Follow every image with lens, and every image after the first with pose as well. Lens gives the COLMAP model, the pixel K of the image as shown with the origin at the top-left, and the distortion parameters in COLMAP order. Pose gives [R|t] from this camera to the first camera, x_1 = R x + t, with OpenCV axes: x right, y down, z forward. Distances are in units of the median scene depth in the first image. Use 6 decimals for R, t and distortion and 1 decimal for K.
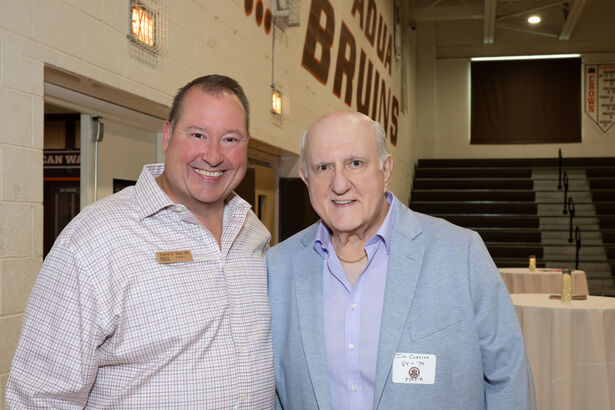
lens RADIAL K [[780.5, 0, 303.9], [0, 780.5, 205.4], [0, 0, 1]] dist [0.010625, 0.000000]
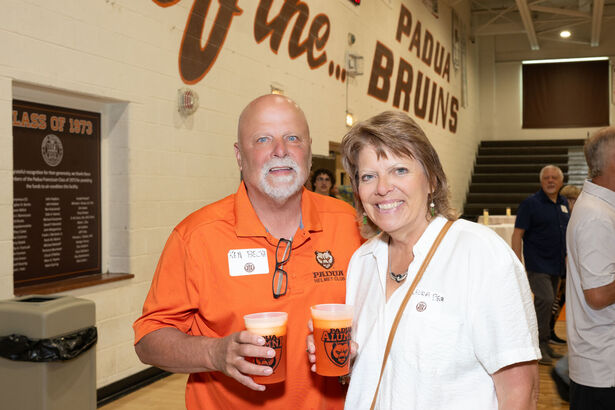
lens RADIAL K [[901.4, 0, 309.1], [0, 901.4, 204.8], [0, 0, 1]] dist [-0.103693, 0.000000]
pose [[0.988554, -0.004870, -0.150792, 0.105027], [0.009539, 0.999497, 0.030252, -0.001710], [0.150568, -0.031344, 0.988103, -0.599730]]
